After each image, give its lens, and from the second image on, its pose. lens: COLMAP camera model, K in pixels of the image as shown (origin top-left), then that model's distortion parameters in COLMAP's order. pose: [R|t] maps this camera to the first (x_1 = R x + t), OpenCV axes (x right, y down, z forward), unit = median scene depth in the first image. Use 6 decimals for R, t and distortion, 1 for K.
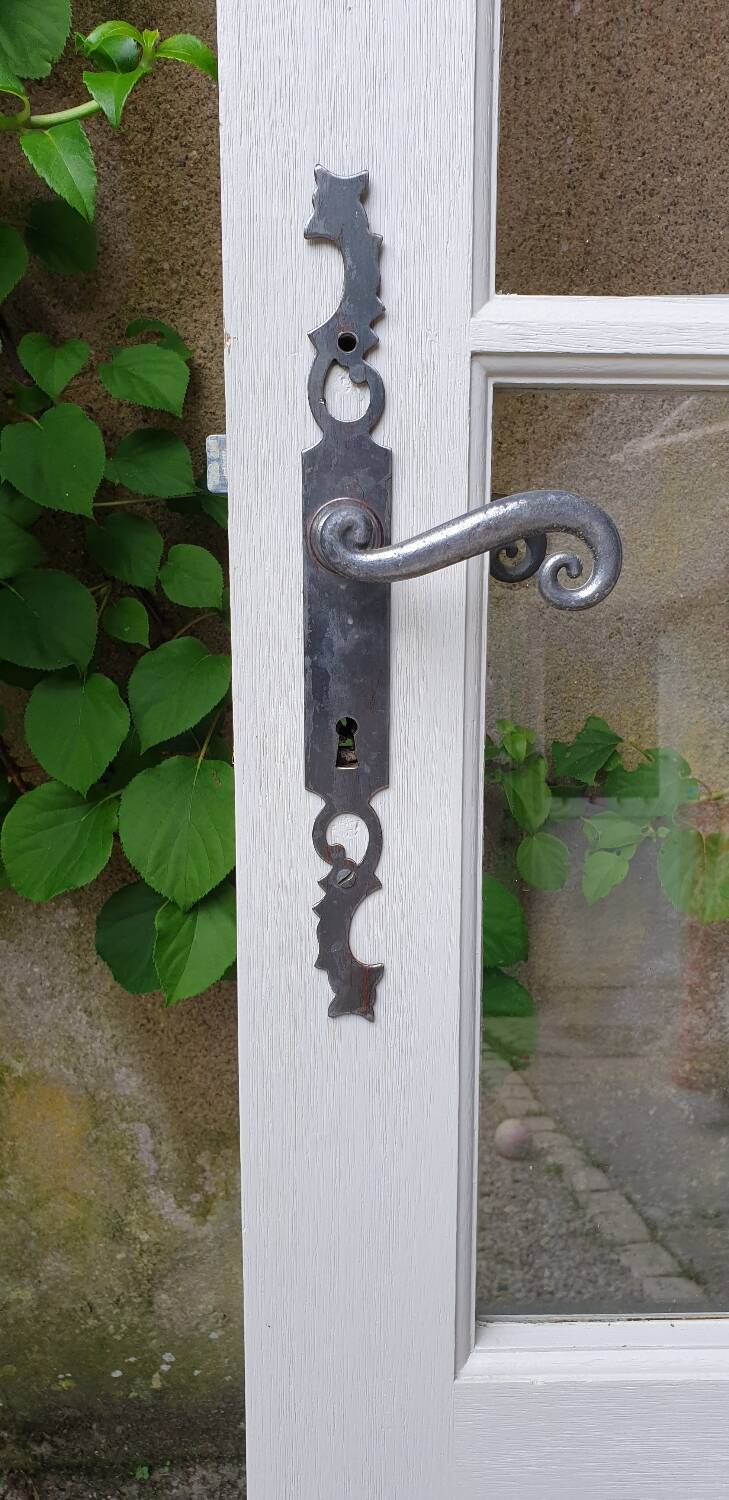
lens RADIAL K [[1105.3, 0, 408.4], [0, 1105.3, 750.0], [0, 0, 1]] dist [-0.005976, -0.005618]
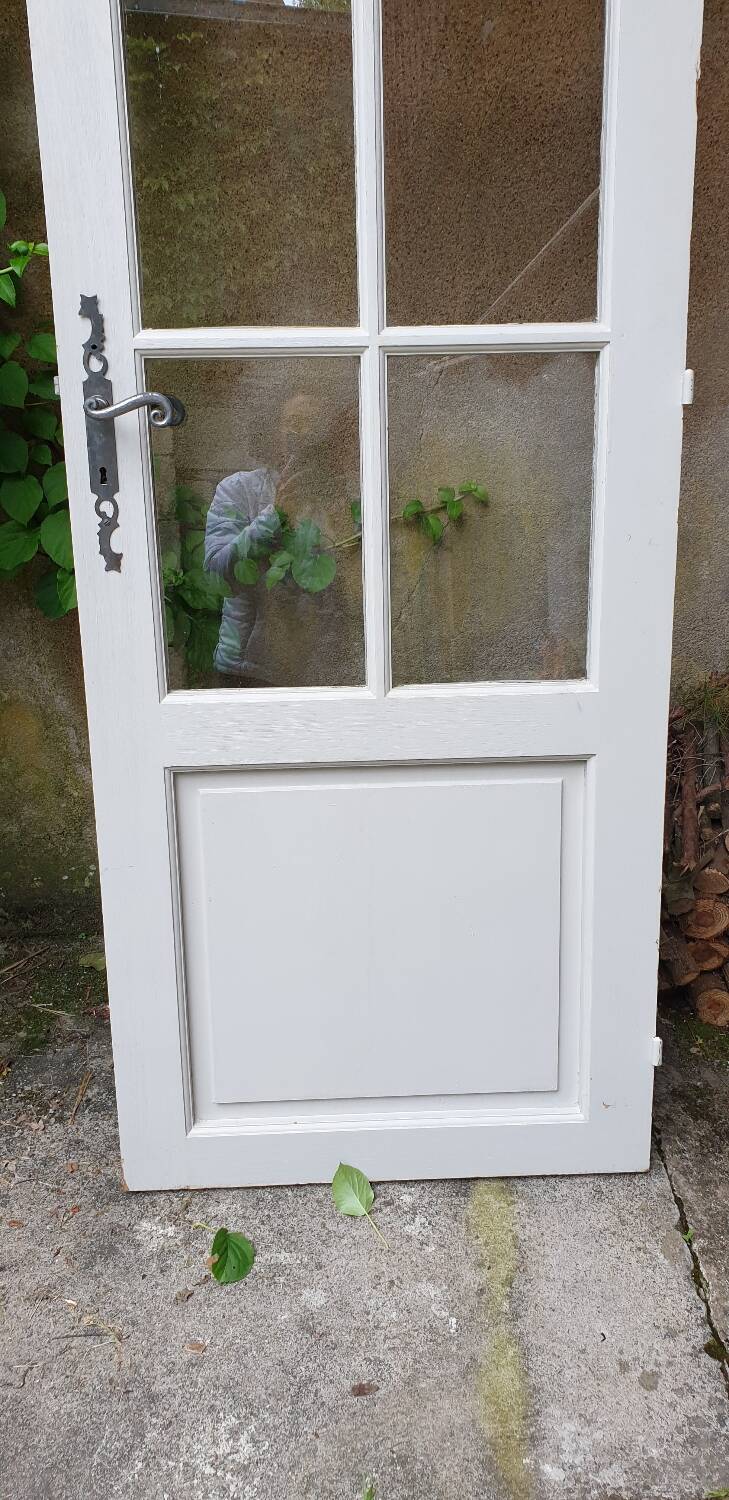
lens RADIAL K [[1102.9, 0, 412.7], [0, 1102.9, 748.0], [0, 0, 1]] dist [0.086063, -0.216460]
pose [[0.999638, -0.021667, 0.015955, 0.729343], [0.020525, 0.997434, 0.068589, 0.544885], [-0.017400, -0.068237, 0.997517, -2.137979]]
